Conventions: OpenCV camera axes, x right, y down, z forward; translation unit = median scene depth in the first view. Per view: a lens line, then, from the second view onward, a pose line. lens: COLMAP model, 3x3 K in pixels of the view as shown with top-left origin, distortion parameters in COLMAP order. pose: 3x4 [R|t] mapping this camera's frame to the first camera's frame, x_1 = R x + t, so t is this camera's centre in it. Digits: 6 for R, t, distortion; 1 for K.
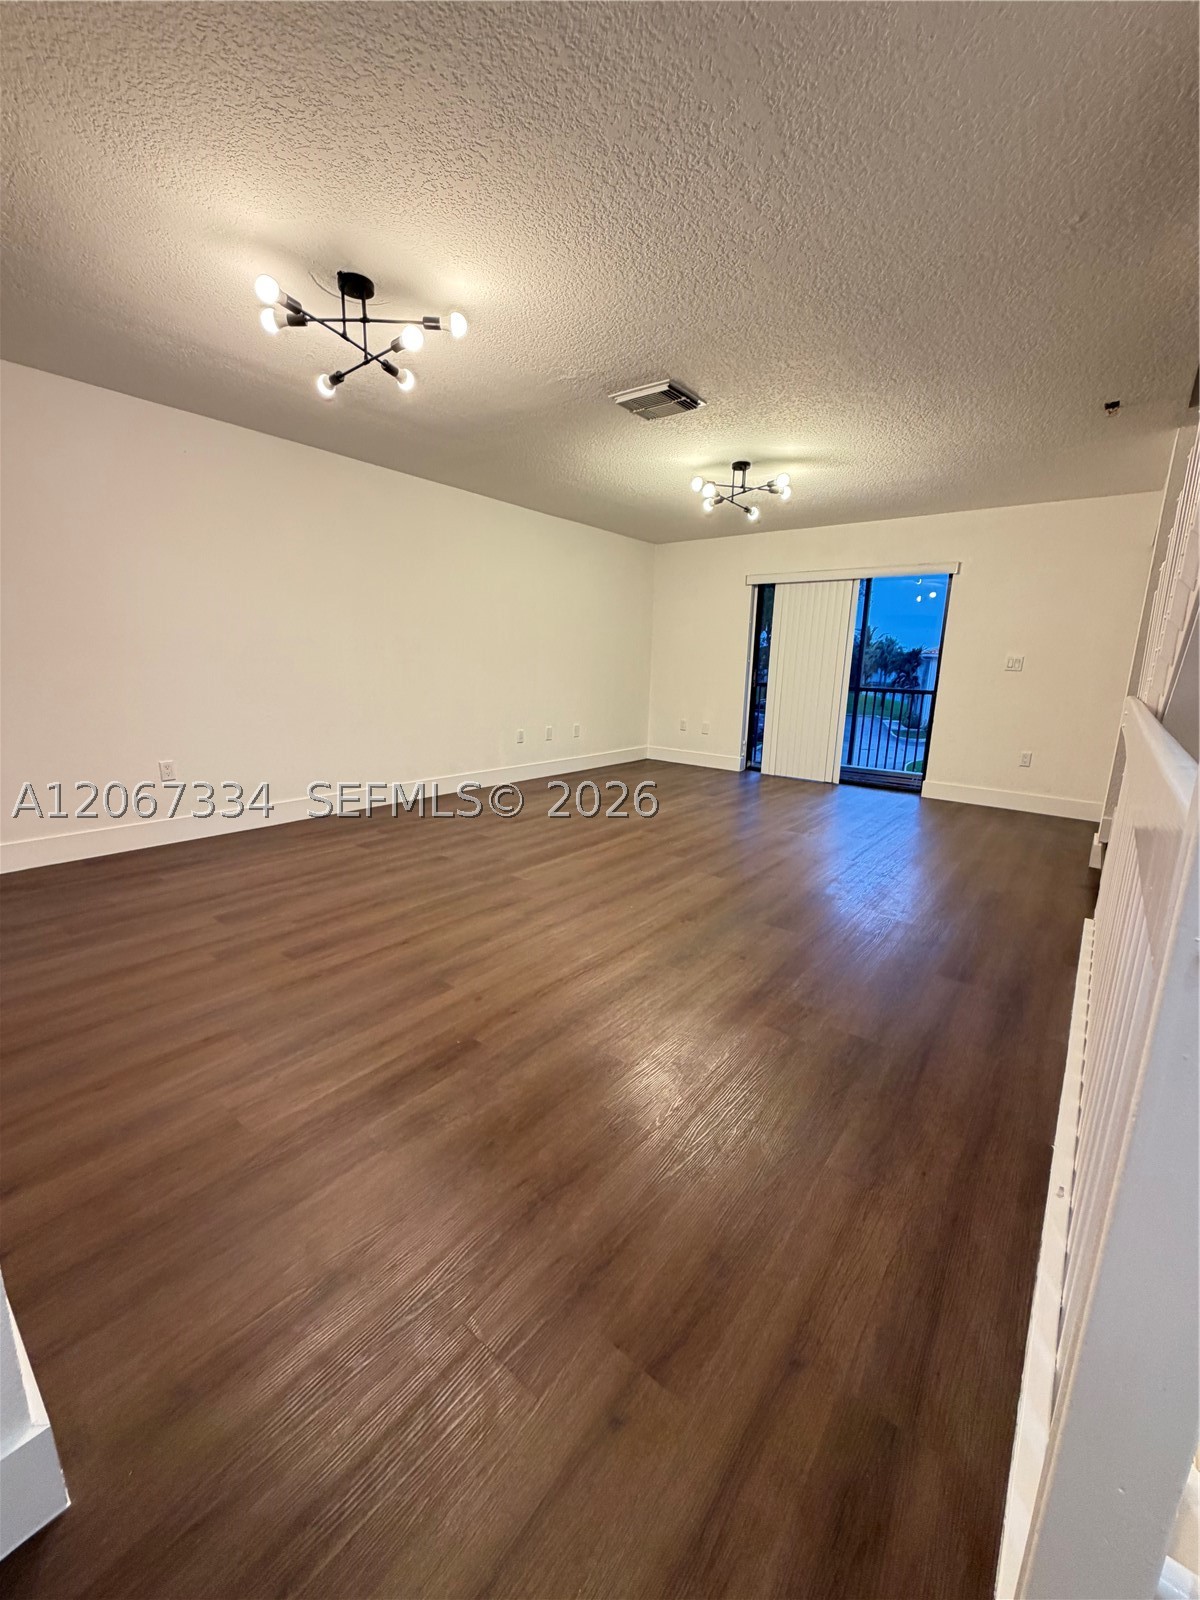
lens RADIAL K [[639.5, 0, 600.0], [0, 639.5, 800.0], [0, 0, 1]] dist [-0.013780, -0.000036]
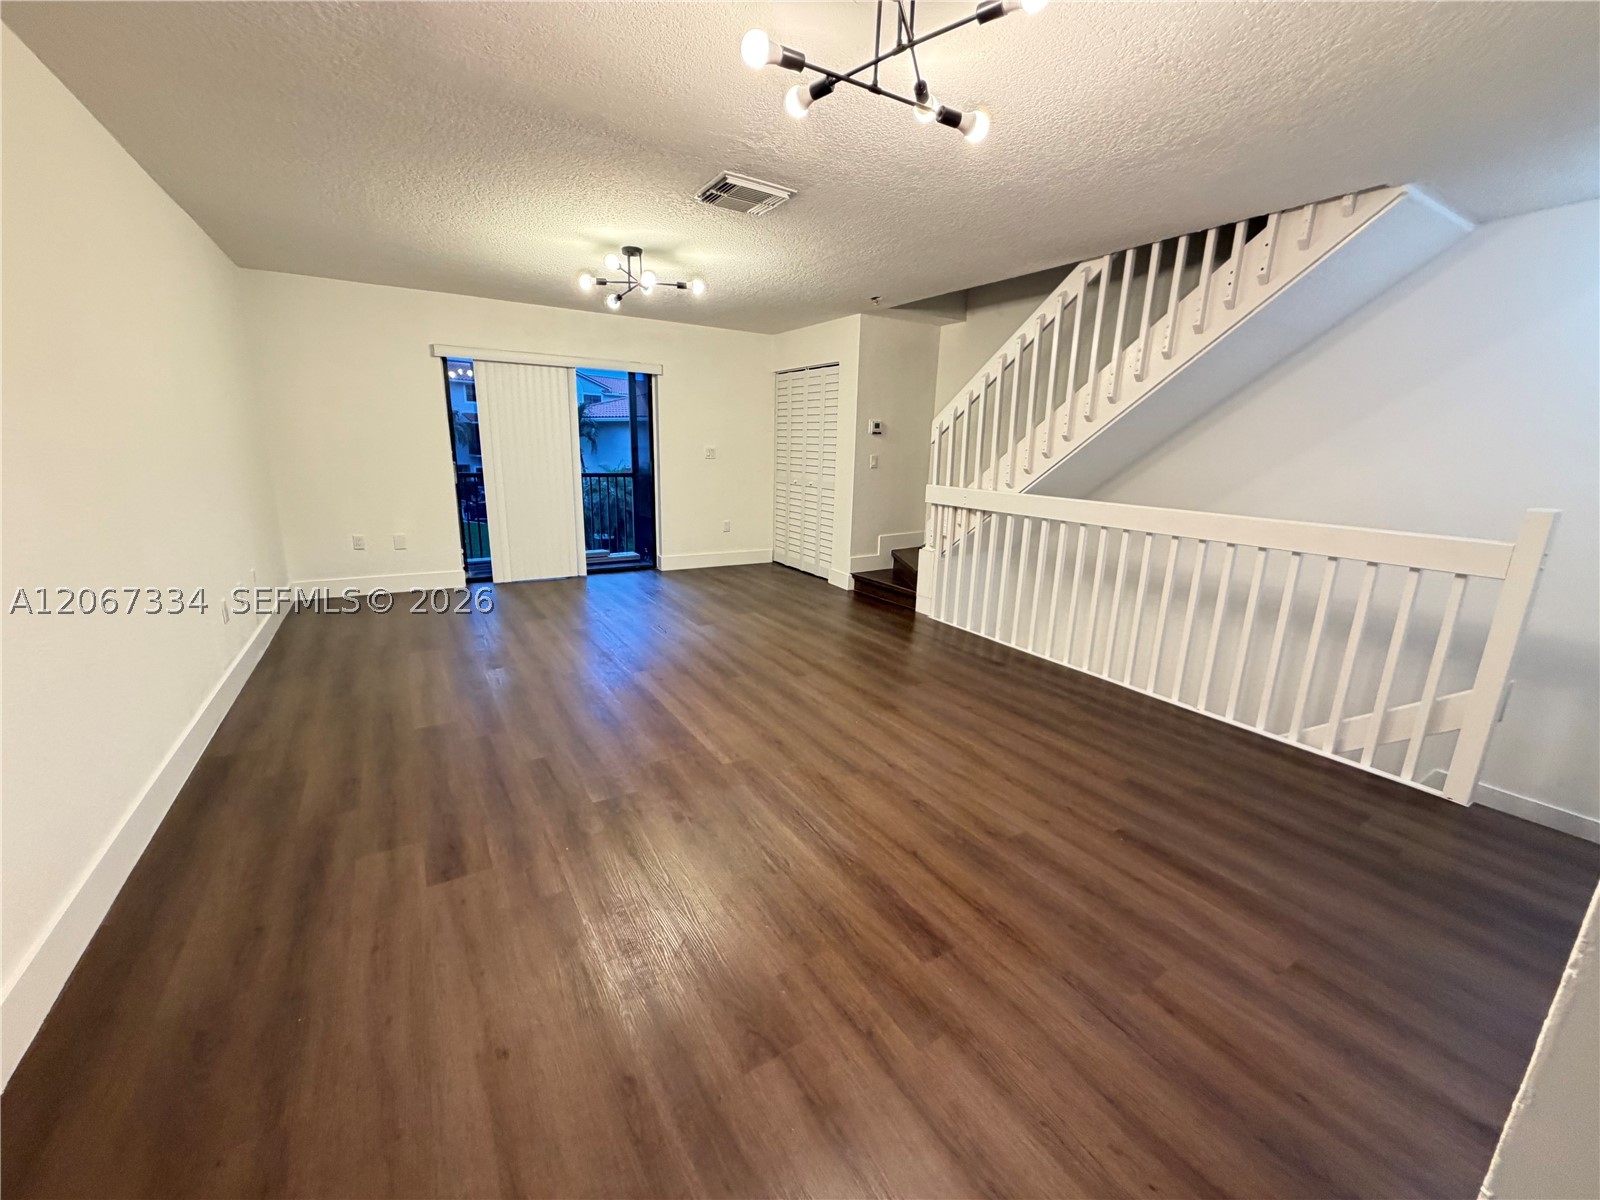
lens RADIAL K [[639.5, 0, 797.5], [0, 639.5, 598.2], [0, 0, 1]] dist [-0.013780, -0.000036]
pose [[0.341677, -0.237101, 0.909417, -0.664684], [0.182819, 0.965937, 0.183149, -0.177275], [-0.921864, 0.103681, 0.373385, 0.515170]]
